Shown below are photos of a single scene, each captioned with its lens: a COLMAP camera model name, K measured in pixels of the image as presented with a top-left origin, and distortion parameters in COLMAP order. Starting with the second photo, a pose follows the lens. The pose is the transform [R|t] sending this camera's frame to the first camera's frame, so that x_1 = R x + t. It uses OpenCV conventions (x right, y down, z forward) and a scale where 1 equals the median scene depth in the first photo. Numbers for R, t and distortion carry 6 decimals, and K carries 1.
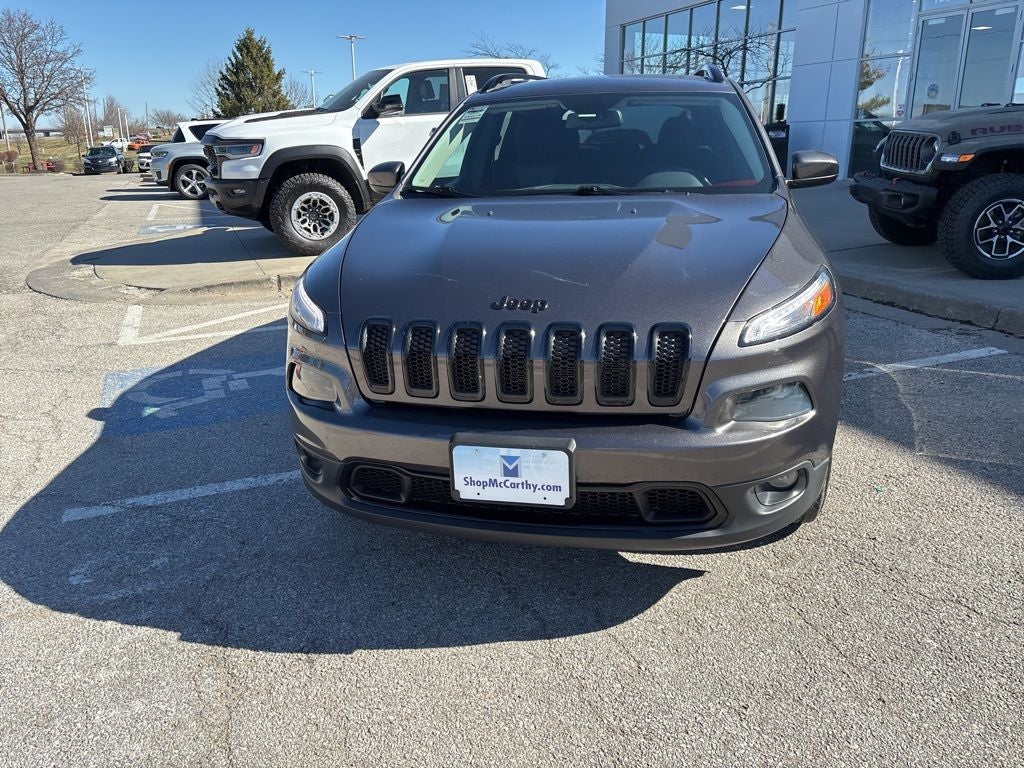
lens RADIAL K [[785.1, 0, 508.8], [0, 785.1, 371.9], [0, 0, 1]] dist [0.047868, -0.058468]
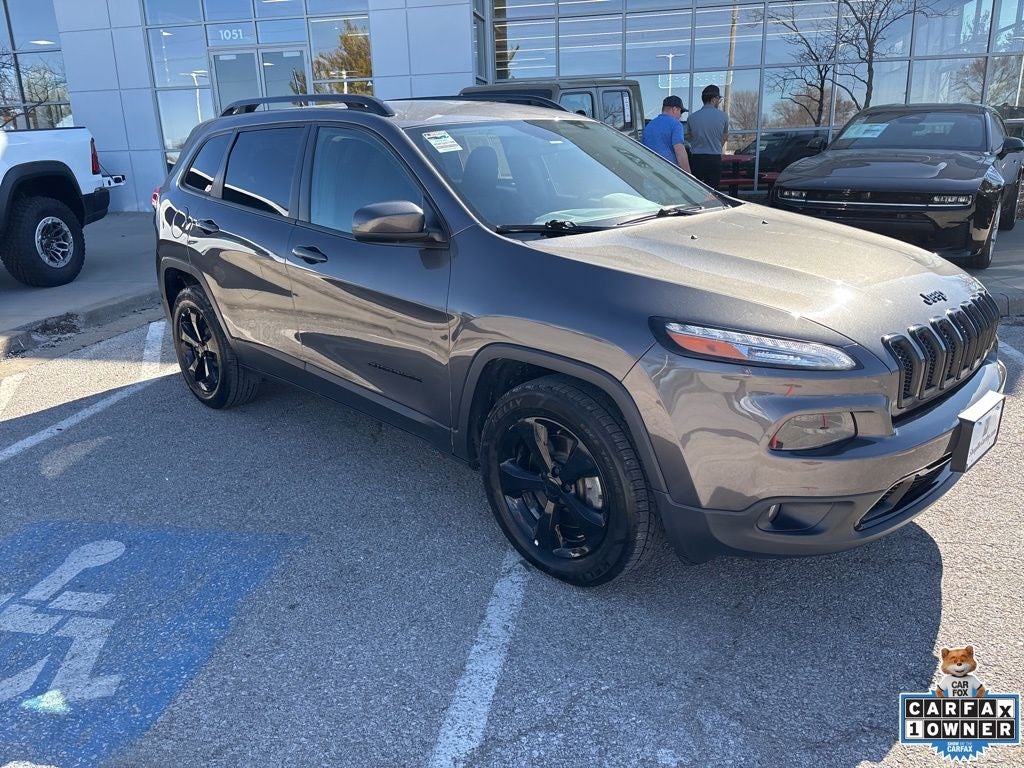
lens RADIAL K [[775.0, 0, 518.1], [0, 775.0, 390.7], [0, 0, 1]] dist [0.058659, -0.076508]
pose [[0.539431, -0.251684, 0.803535, -0.559775], [0.260801, 0.957297, 0.124763, -0.113308], [-0.800623, 0.142261, 0.582035, 0.362279]]
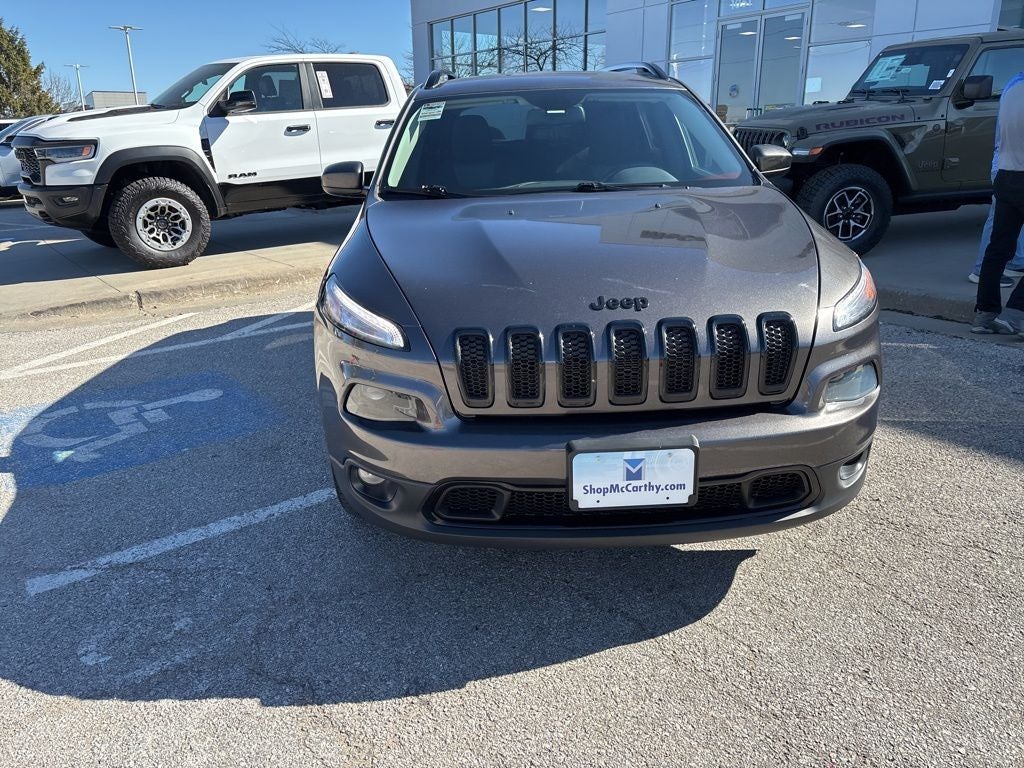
lens RADIAL K [[780.5, 0, 512.0], [0, 780.5, 384.0], [0, 0, 1]] dist [0.053990, -0.063381]
pose [[0.967479, -0.084183, 0.238532, -0.153164], [0.080307, 0.996433, 0.025940, -0.009764], [-0.239865, -0.005941, 0.970788, 0.037734]]
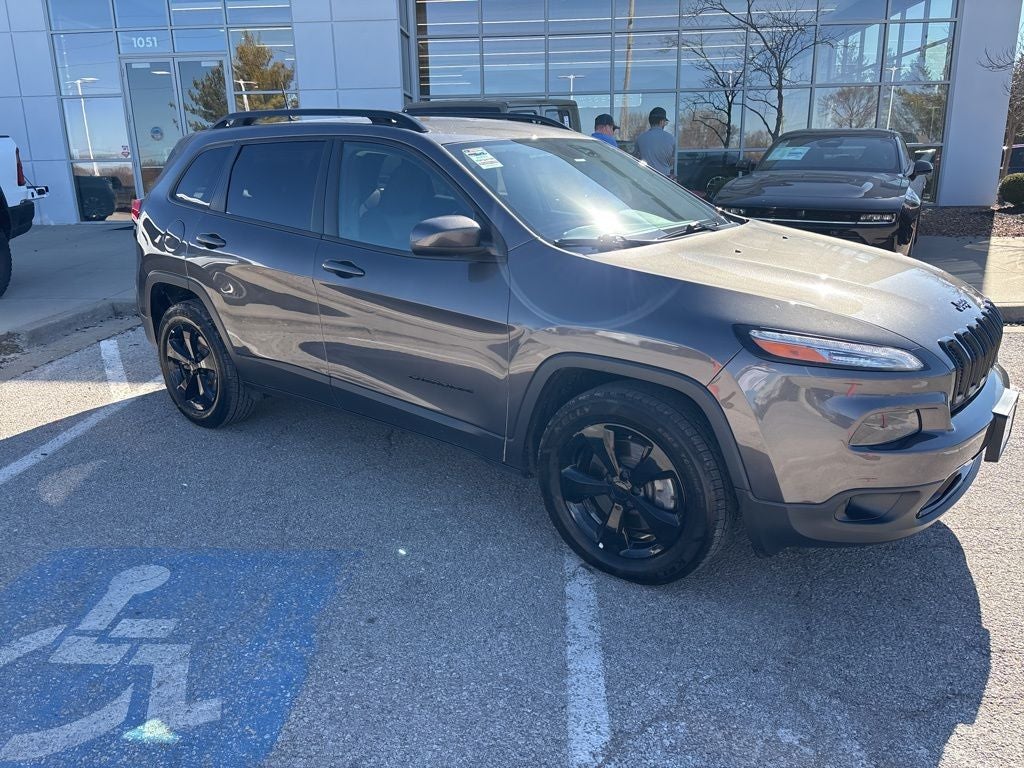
lens RADIAL K [[775.0, 0, 518.1], [0, 775.0, 390.7], [0, 0, 1]] dist [0.058659, -0.076508]
pose [[0.427717, -0.247179, 0.869460, -0.631677], [0.266530, 0.953607, 0.139985, -0.142455], [-0.863725, 0.171864, 0.473754, 0.452341]]
